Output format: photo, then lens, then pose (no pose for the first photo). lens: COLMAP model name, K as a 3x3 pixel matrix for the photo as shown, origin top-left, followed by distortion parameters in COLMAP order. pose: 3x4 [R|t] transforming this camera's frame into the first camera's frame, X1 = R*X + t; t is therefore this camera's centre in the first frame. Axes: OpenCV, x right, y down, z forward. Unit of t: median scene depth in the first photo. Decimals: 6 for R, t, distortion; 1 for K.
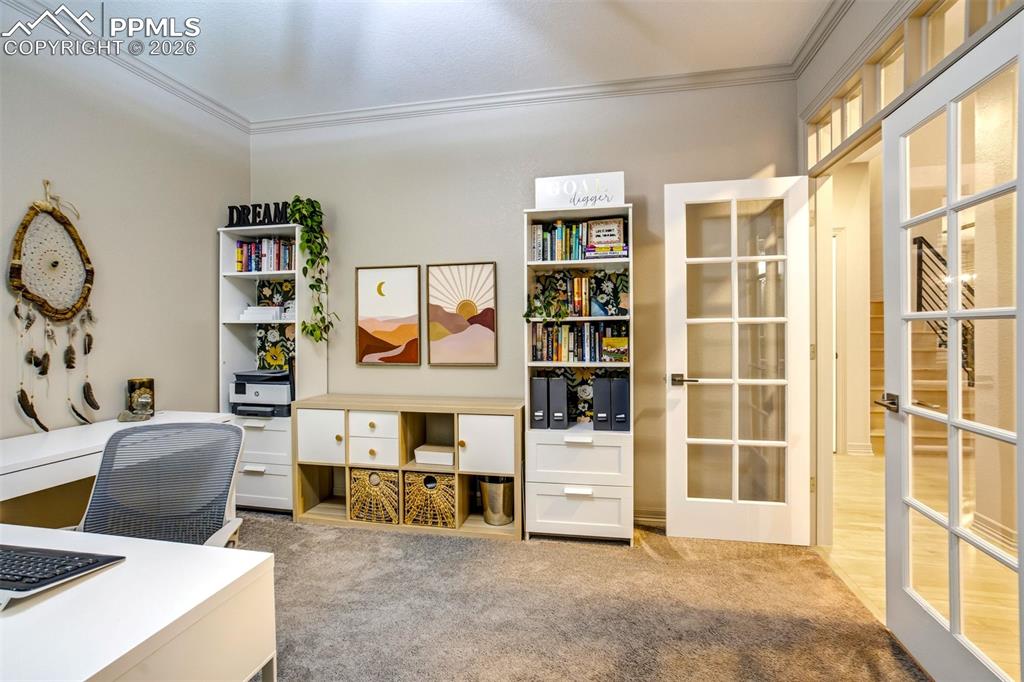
lens RADIAL K [[485.9, 0, 510.5], [0, 485.9, 324.5], [0, 0, 1]] dist [-0.036468, 0.017542]
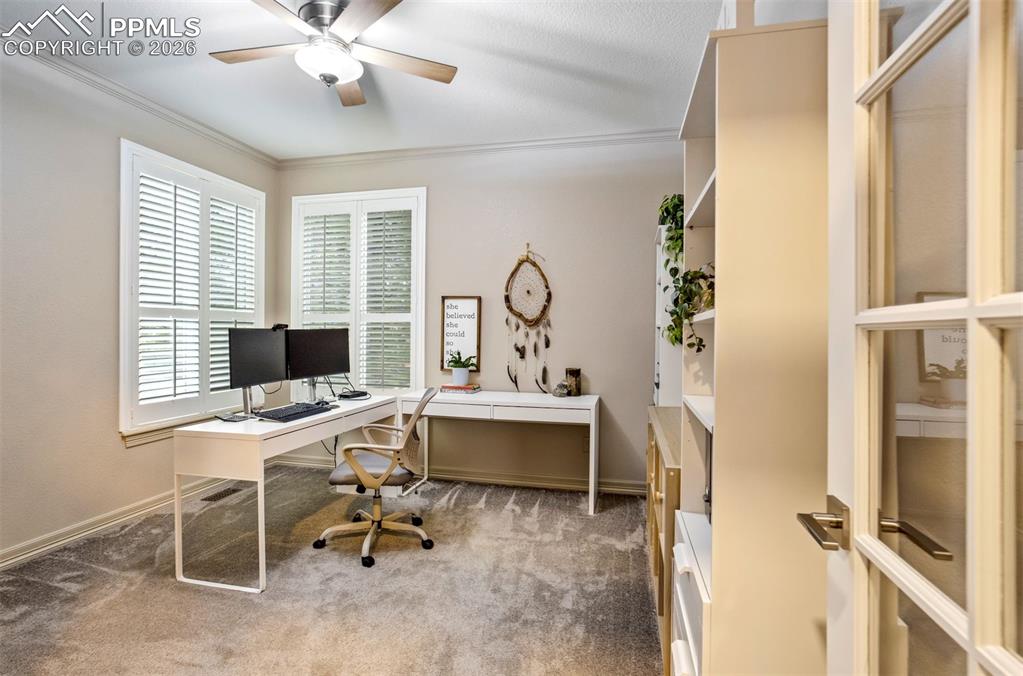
lens RADIAL K [[485.1, 0, 510.8], [0, 485.1, 330.3], [0, 0, 1]] dist [-0.018296, 0.000627]
pose [[0.017459, 0.005712, -0.999831, 0.698112], [-0.006015, 0.999966, 0.005607, -0.003418], [0.999829, 0.005916, 0.017492, 0.882634]]
